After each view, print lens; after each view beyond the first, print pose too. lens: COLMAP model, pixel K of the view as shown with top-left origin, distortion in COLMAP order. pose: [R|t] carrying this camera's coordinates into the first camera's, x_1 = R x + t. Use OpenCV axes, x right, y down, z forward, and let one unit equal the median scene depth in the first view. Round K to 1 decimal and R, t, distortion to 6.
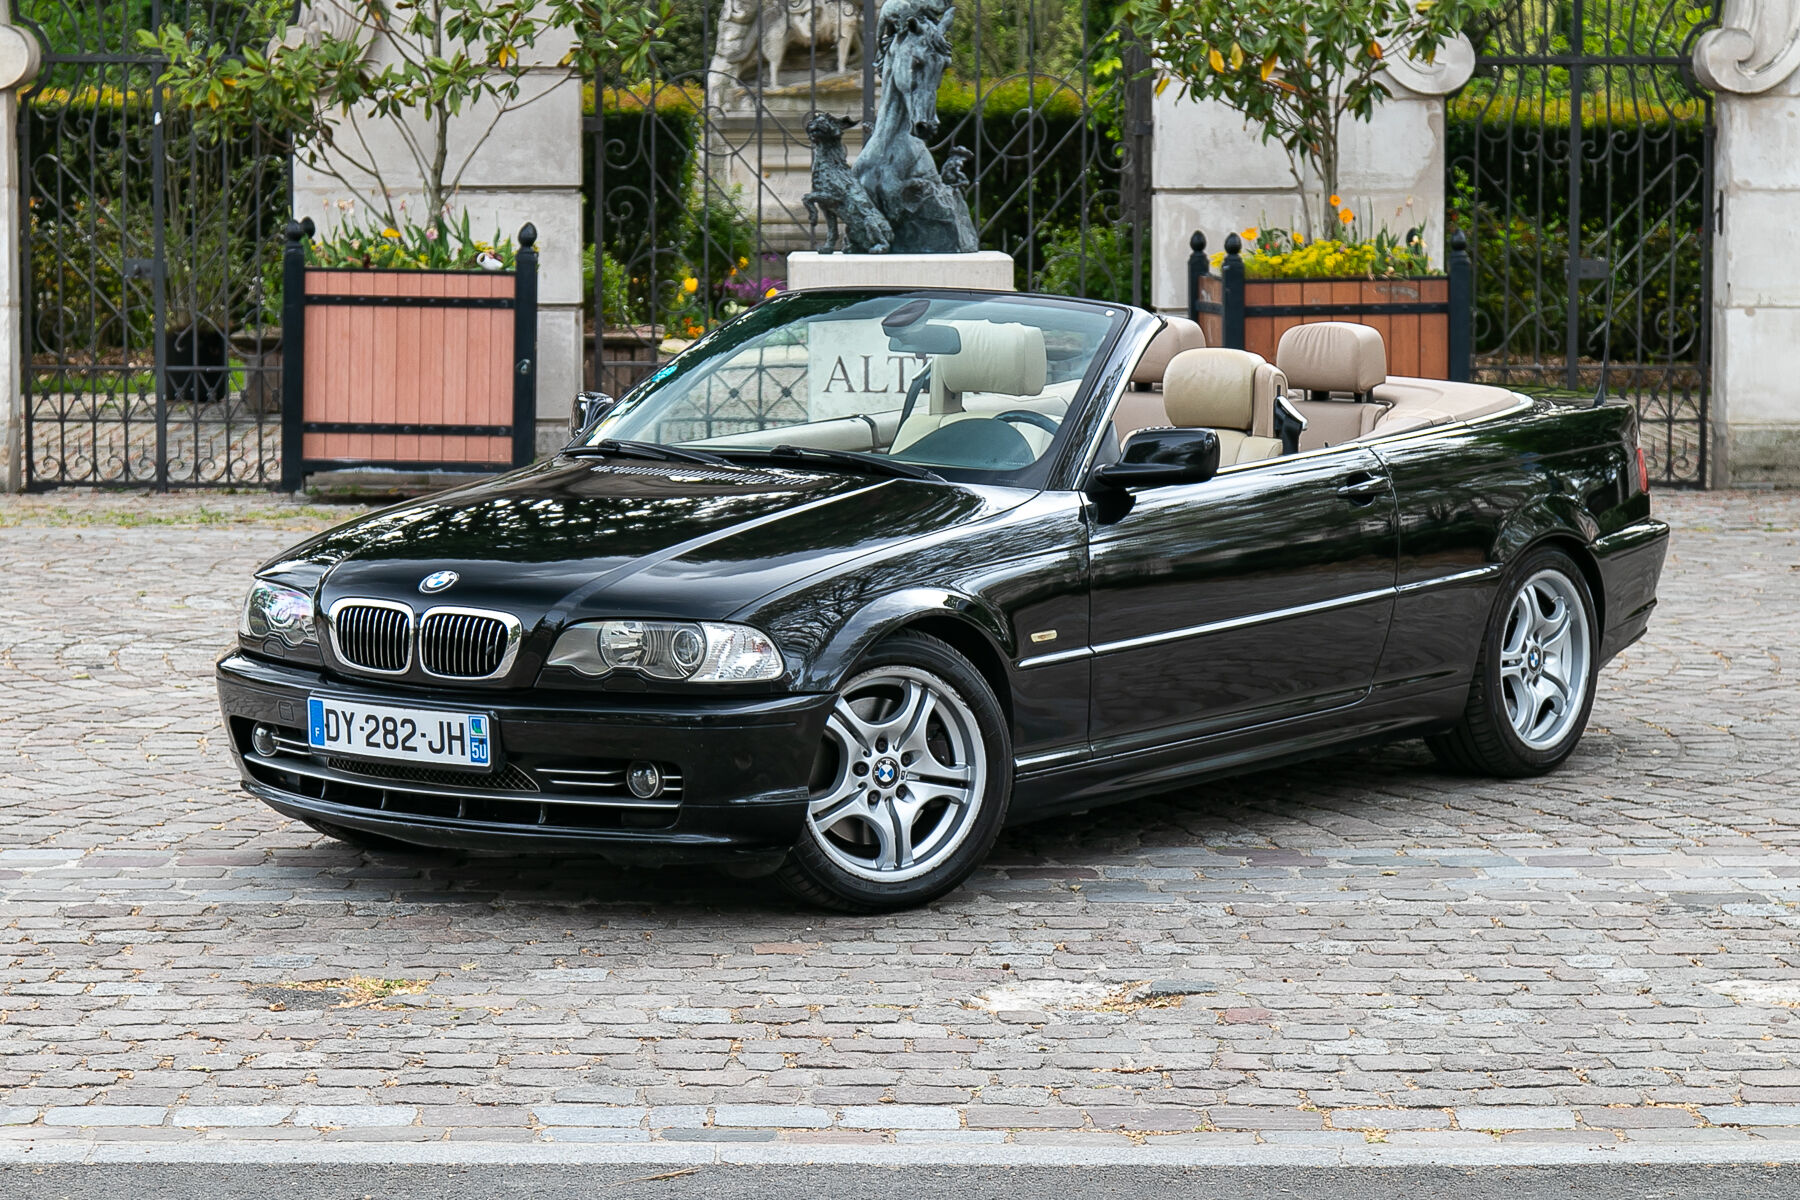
lens RADIAL K [[5273.1, 0, 900.0], [0, 5273.1, 600.0], [0, 0, 1]] dist [0.071288, 0.602884]
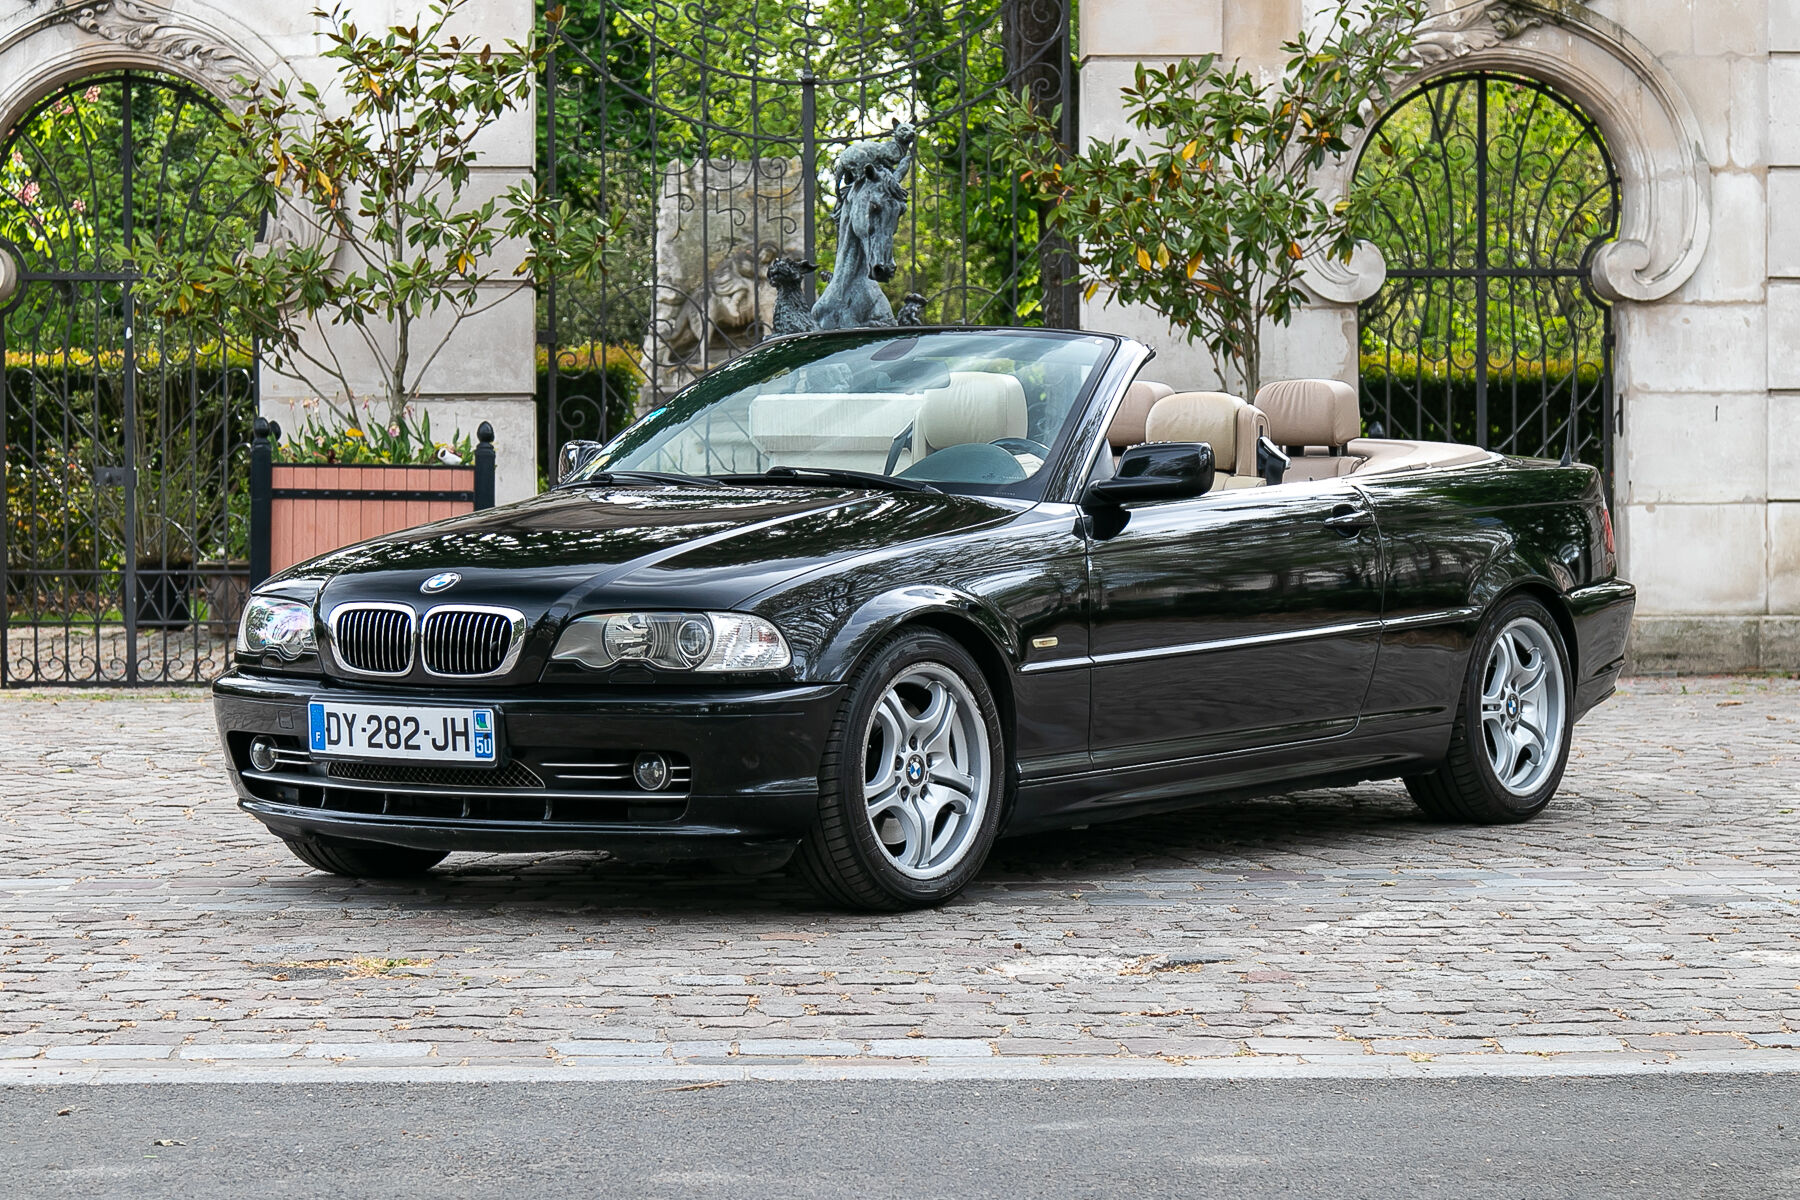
lens RADIAL K [[4862.7, 0, 889.8], [0, 4862.7, 662.5], [0, 0, 1]] dist [0.299260, -3.440980]
pose [[0.999778, -0.007041, 0.019879, -0.013289], [0.008157, 0.998362, -0.056633, 0.040962], [-0.019447, 0.056783, 0.998197, 0.049937]]
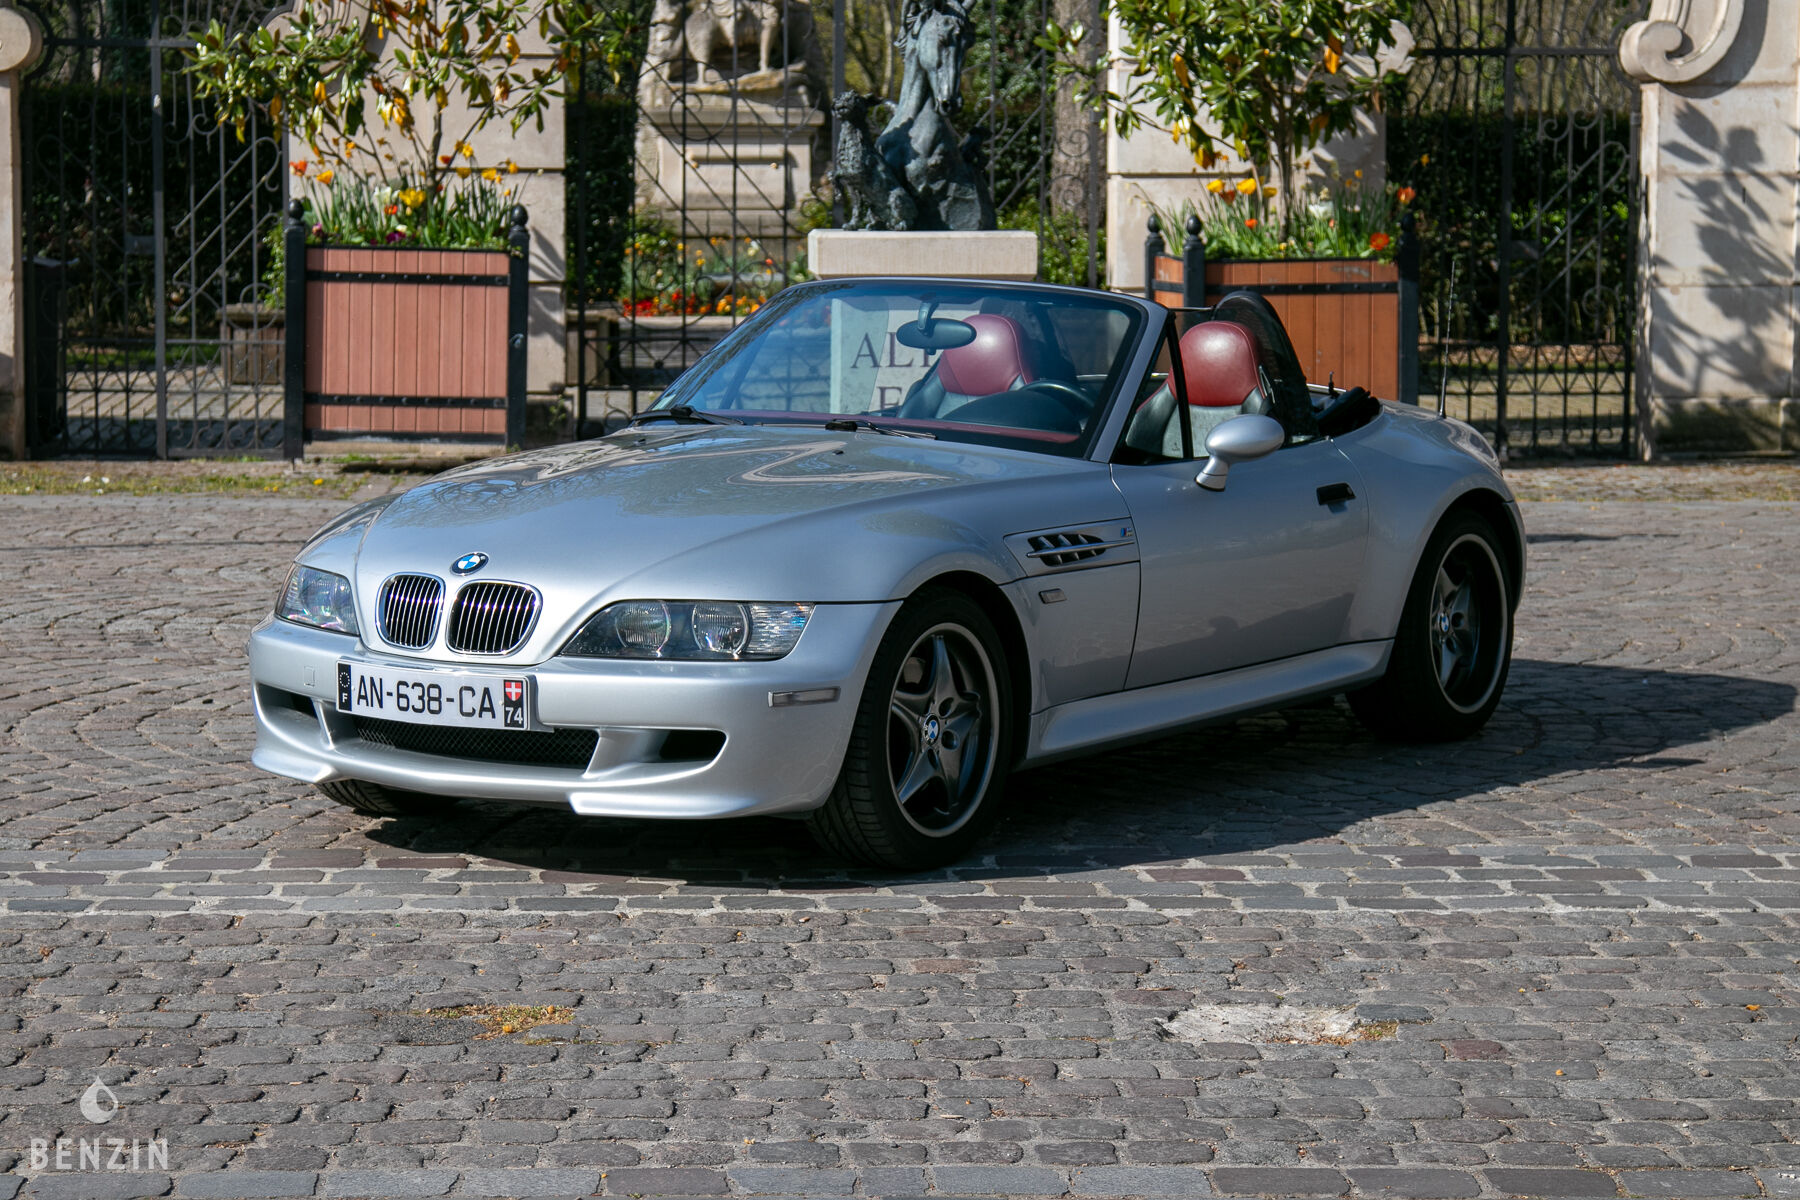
lens RADIAL K [[4561.2, 0, 900.0], [0, 4561.2, 600.0], [0, 0, 1]] dist [0.199799, 0.253148]
pose [[0.999355, -0.000268, 0.035897, -0.036113], [-0.000159, 0.999929, 0.011885, -0.004917], [-0.035898, -0.011884, 0.999285, 0.120184]]
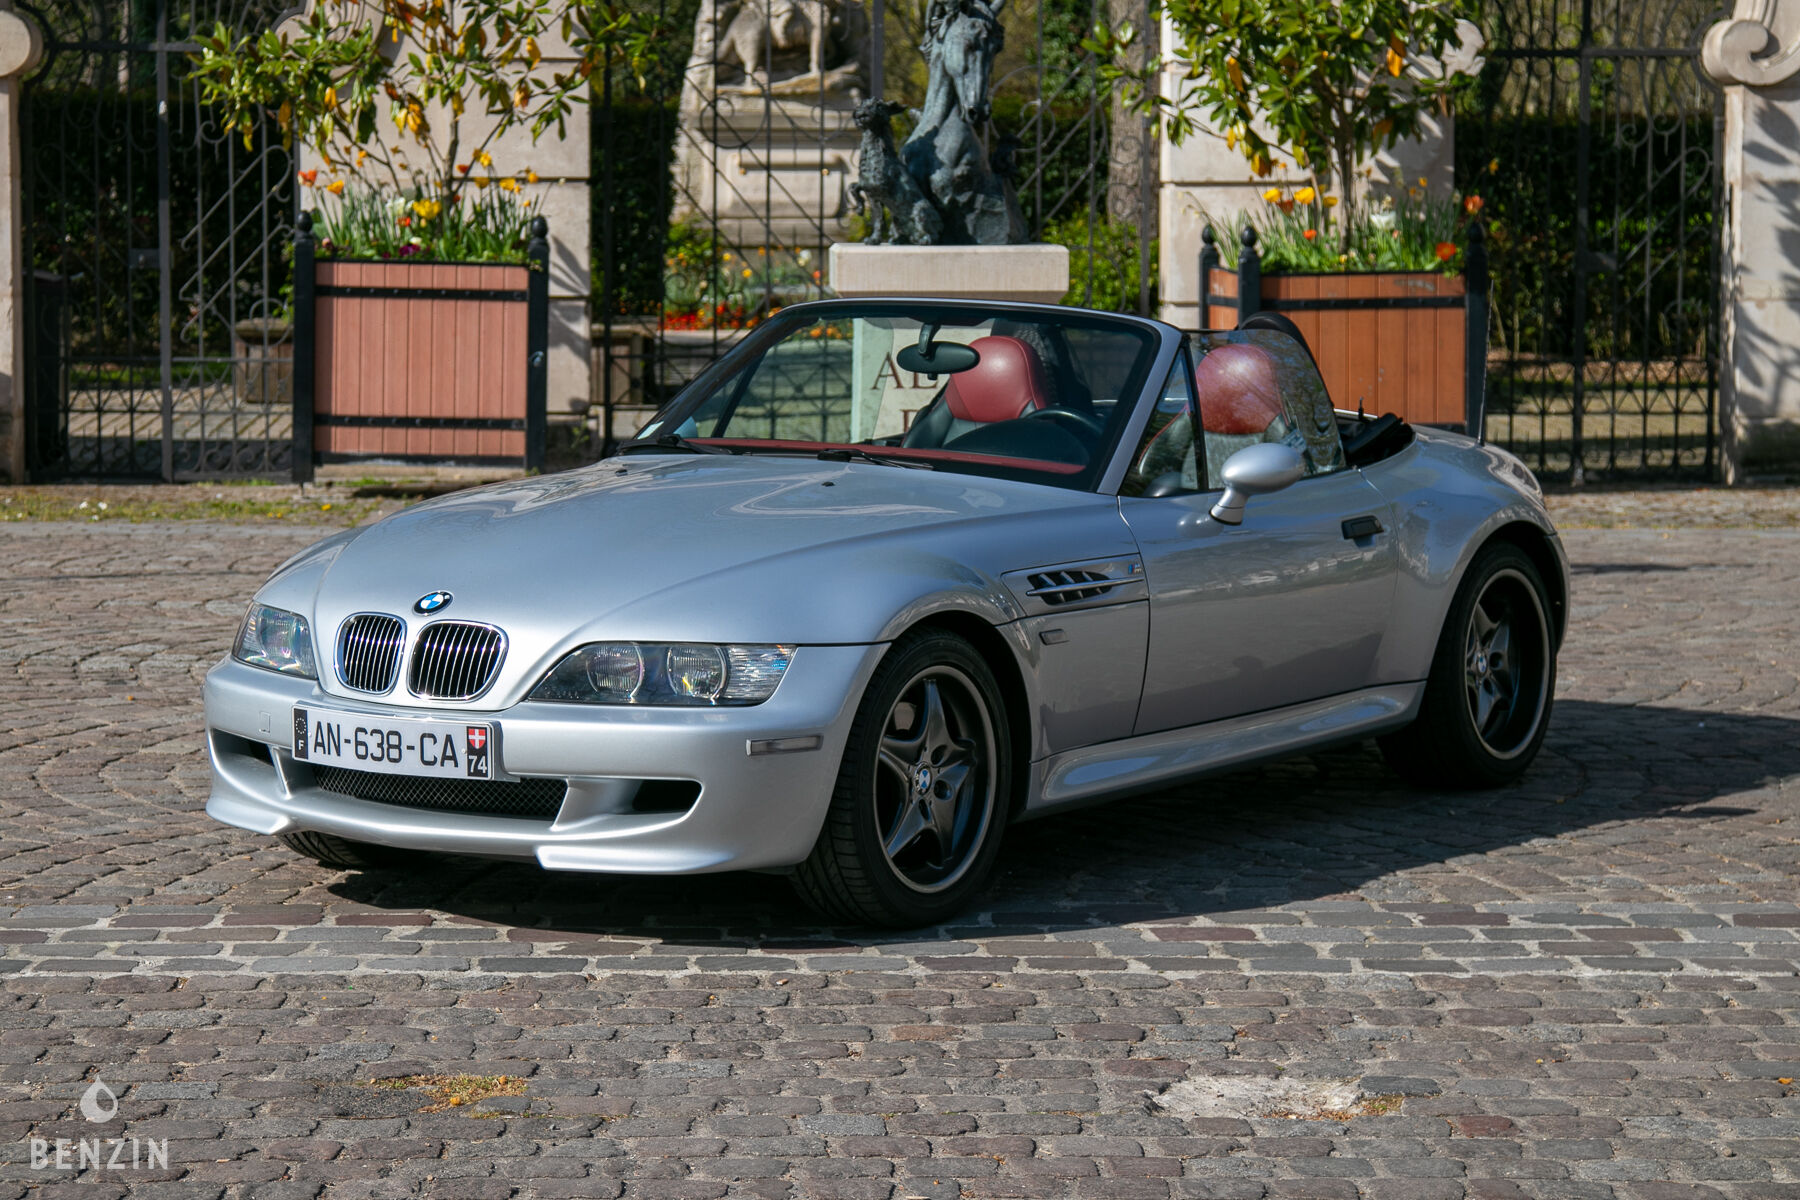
lens RADIAL K [[4772.5, 0, 896.7], [0, 4772.5, 579.9], [0, 0, 1]] dist [0.239021, -0.064961]
pose [[0.999837, 0.000369, 0.018043, -0.025374], [-0.000424, 0.999995, 0.003043, -0.007032], [-0.018042, -0.003050, 0.999833, 0.126844]]
